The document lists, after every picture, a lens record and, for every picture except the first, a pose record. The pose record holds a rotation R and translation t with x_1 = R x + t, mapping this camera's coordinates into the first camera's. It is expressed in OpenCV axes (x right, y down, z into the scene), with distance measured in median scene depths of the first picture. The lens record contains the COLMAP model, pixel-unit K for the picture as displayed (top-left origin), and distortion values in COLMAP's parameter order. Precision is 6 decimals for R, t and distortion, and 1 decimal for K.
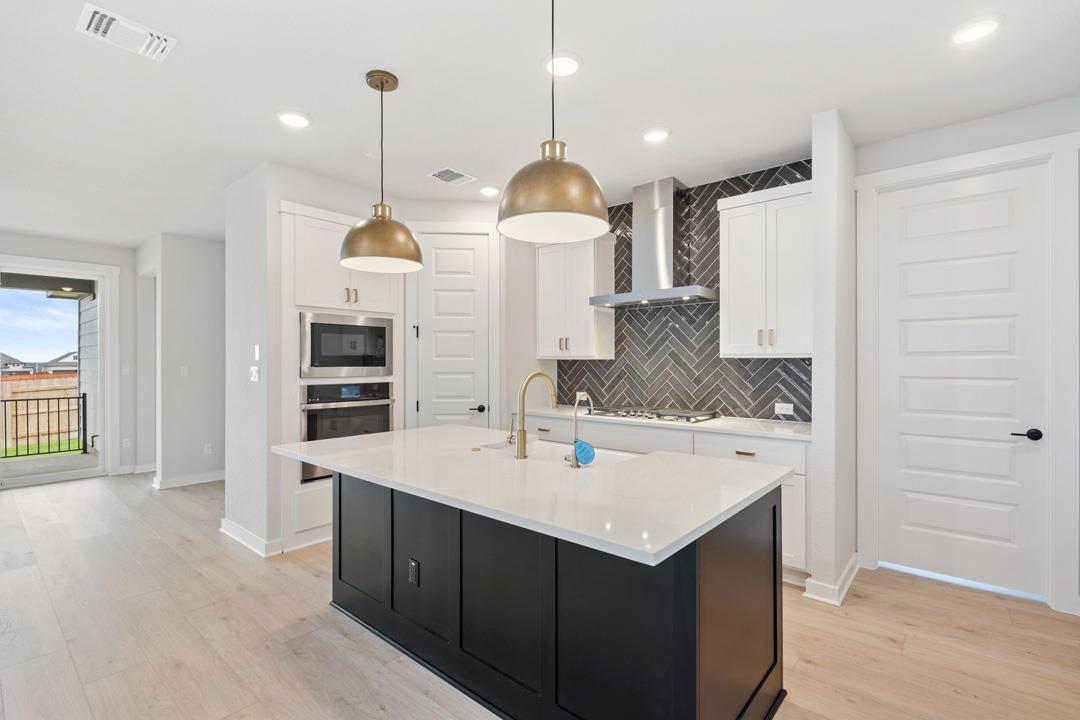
lens RADIAL K [[494.7, 0, 542.2], [0, 494.7, 362.9], [0, 0, 1]] dist [-0.000106, -0.003124]
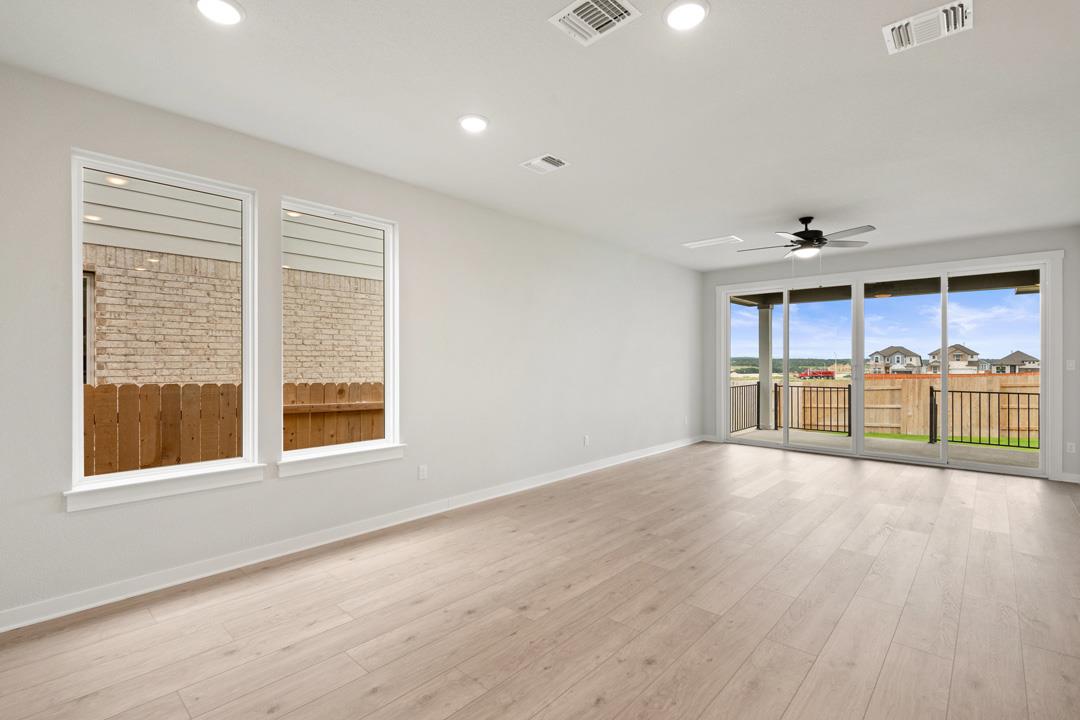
lens RADIAL K [[494.7, 0, 540.6], [0, 494.7, 362.2], [0, 0, 1]] dist [-0.000106, -0.003124]
pose [[-0.036134, 0.006472, -0.999326, 0.108779], [-0.002970, 0.999974, 0.006583, 0.009112], [0.999343, 0.003206, -0.036114, 0.127121]]
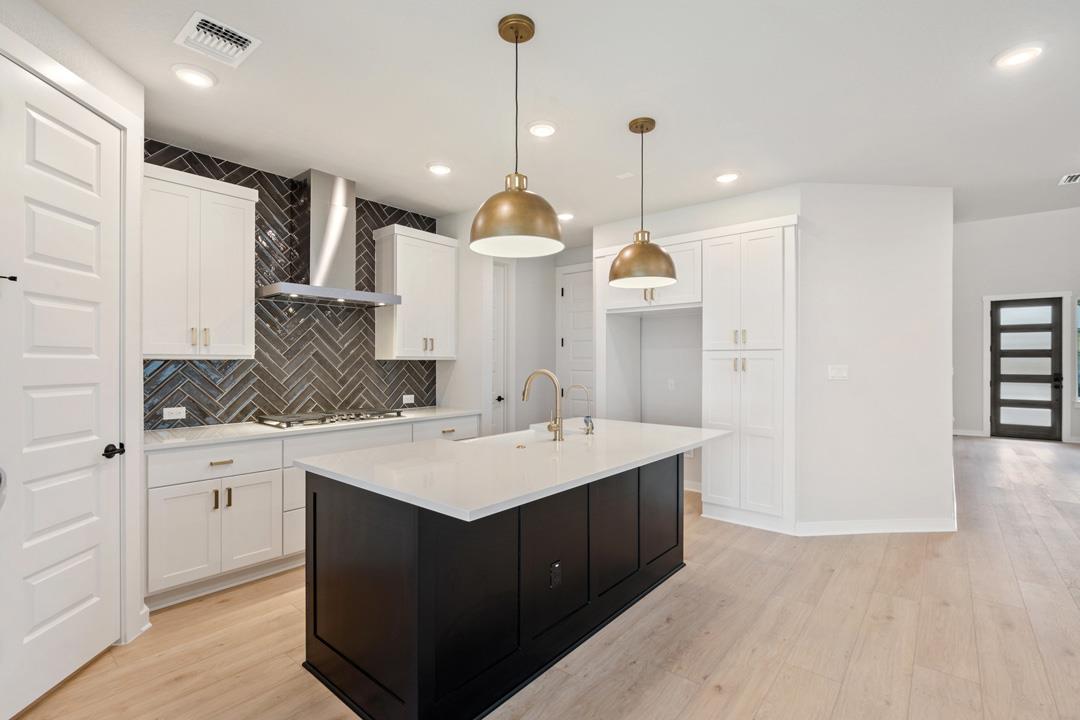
lens RADIAL K [[494.7, 0, 537.6], [0, 494.7, 358.2], [0, 0, 1]] dist [-0.000106, -0.003124]
pose [[-0.020121, 0.011601, 0.999730, -0.724270], [0.004551, 0.999923, -0.011512, 0.001663], [-0.999787, 0.004318, -0.020172, 0.609797]]
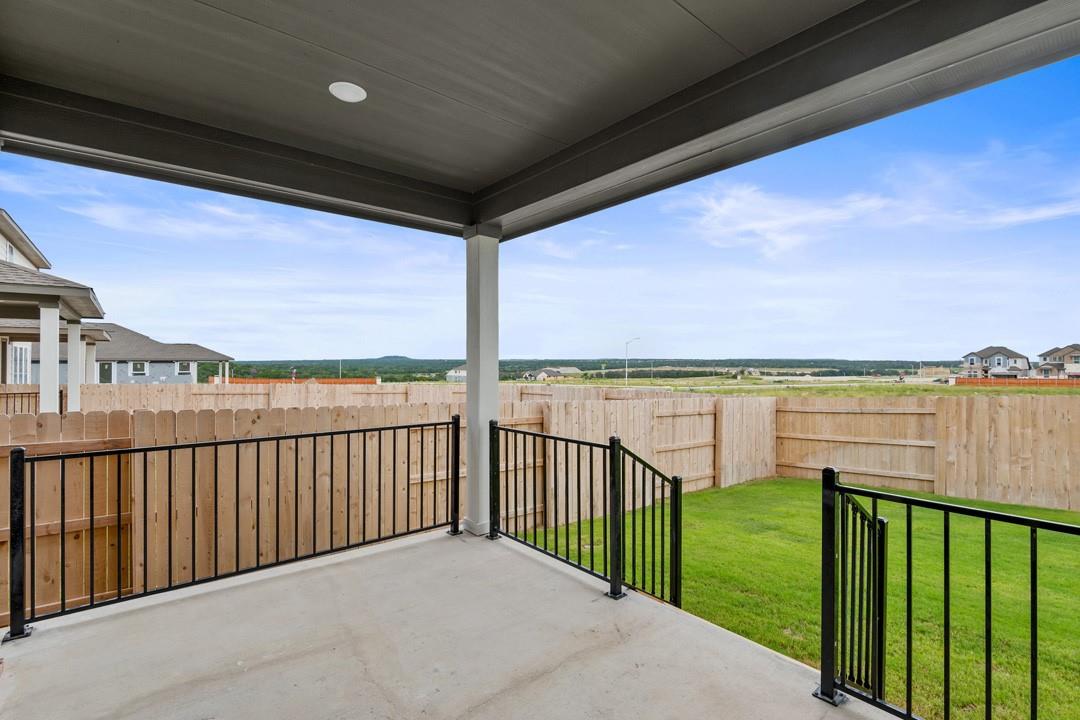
lens RADIAL K [[494.7, 0, 544.3], [0, 494.7, 356.2], [0, 0, 1]] dist [-0.000106, -0.003124]
pose [[-0.161549, -0.008594, -0.986827, -1.435442], [-0.003870, 0.999960, -0.008075, -0.001265], [0.986857, 0.002514, -0.161576, 1.480237]]
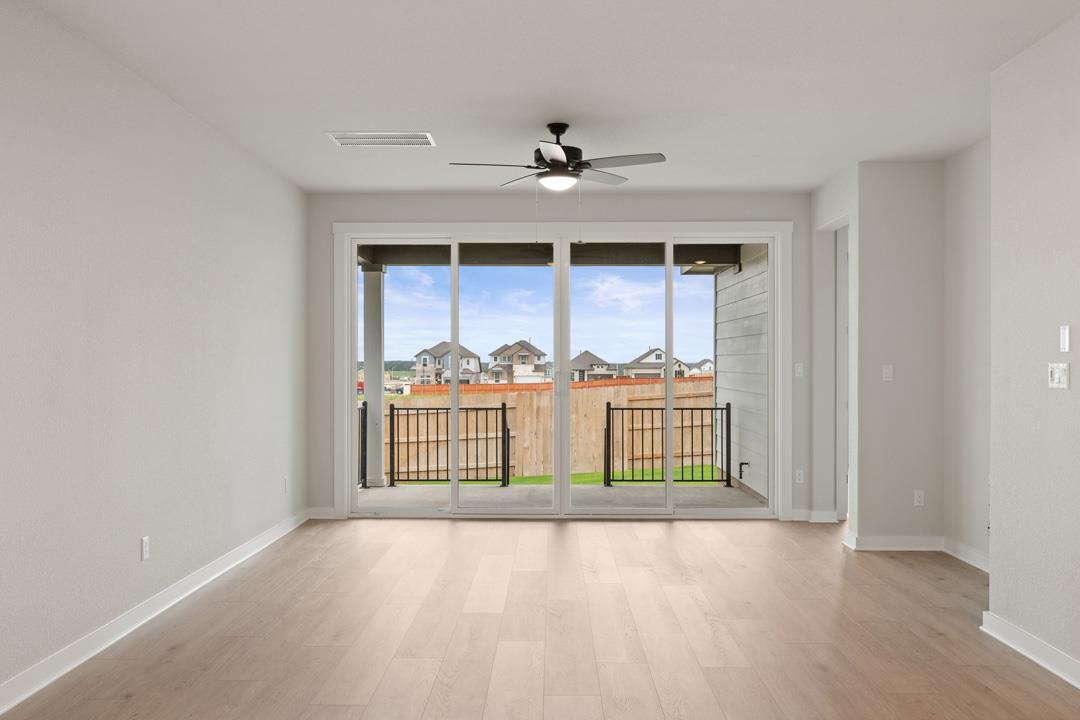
lens RADIAL K [[934.4, 0, 541.2], [0, 934.4, 358.9], [0, 0, 1]] dist [0.001204, -0.012752]
pose [[0.640716, -0.000084, -0.767778, -0.108545], [-0.005787, 0.999971, -0.004938, 0.010487], [0.767757, 0.007607, 0.640697, -0.169815]]
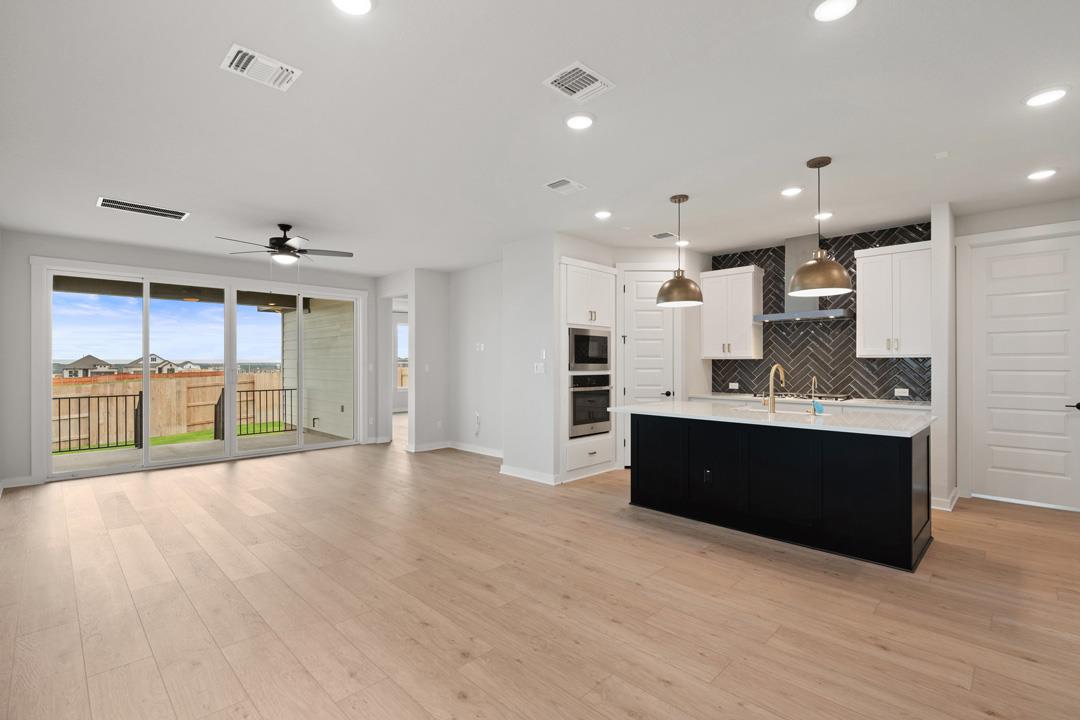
lens RADIAL K [[494.7, 0, 536.1], [0, 494.7, 363.3], [0, 0, 1]] dist [-0.000106, -0.003124]
pose [[0.997316, 0.000883, -0.073206, -0.435074], [-0.001091, 0.999995, -0.002805, 0.010826], [0.073203, 0.002877, 0.997313, -0.486495]]
